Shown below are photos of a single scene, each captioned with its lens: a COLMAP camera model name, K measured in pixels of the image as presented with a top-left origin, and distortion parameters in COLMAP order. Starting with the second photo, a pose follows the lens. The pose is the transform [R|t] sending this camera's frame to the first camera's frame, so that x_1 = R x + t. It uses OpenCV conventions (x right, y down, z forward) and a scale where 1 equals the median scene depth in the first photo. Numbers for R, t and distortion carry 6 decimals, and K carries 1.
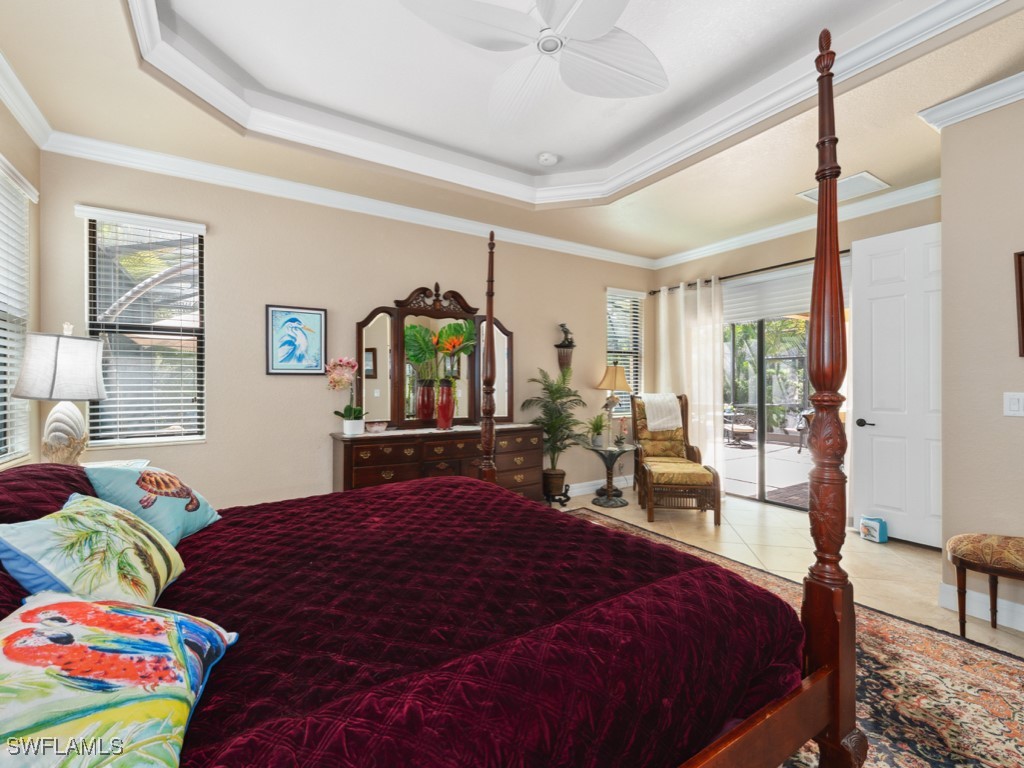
lens RADIAL K [[450.2, 0, 512.4], [0, 450.2, 384.3], [0, 0, 1]] dist [0.008605, -0.001239]
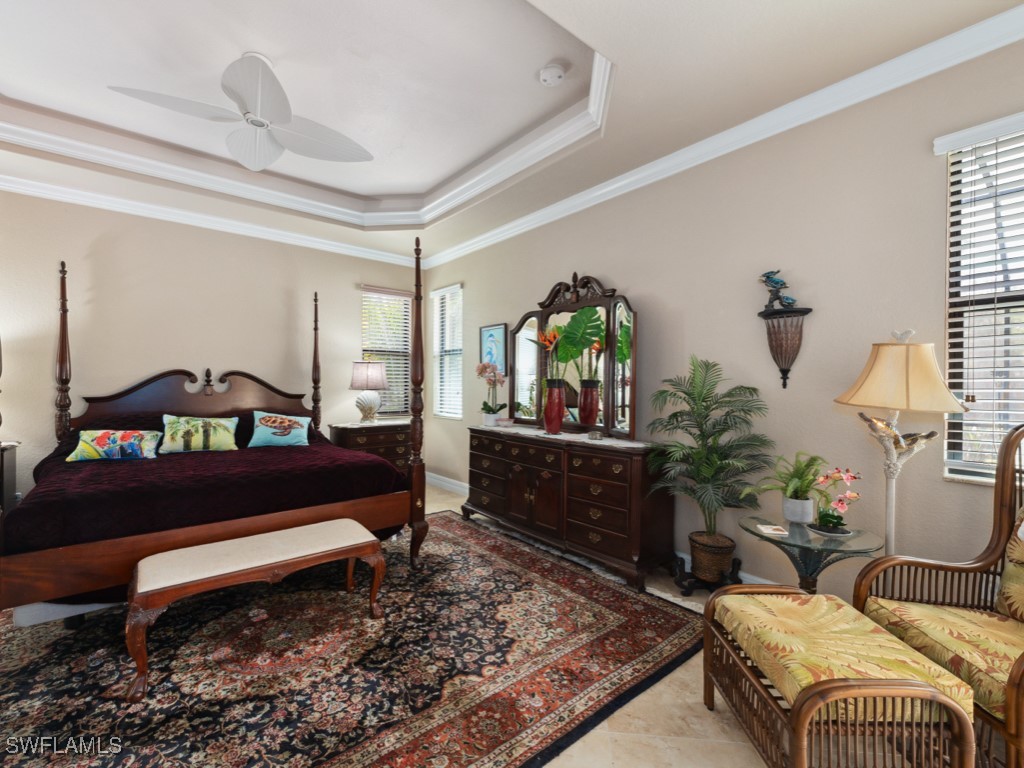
lens RADIAL K [[450.2, 0, 512.2], [0, 450.2, 385.1], [0, 0, 1]] dist [0.008605, -0.001239]
pose [[0.133278, 0.005137, -0.991065, 0.745713], [-0.009003, 0.999952, 0.003973, -0.002488], [0.991038, 0.008393, 0.133318, 0.794124]]
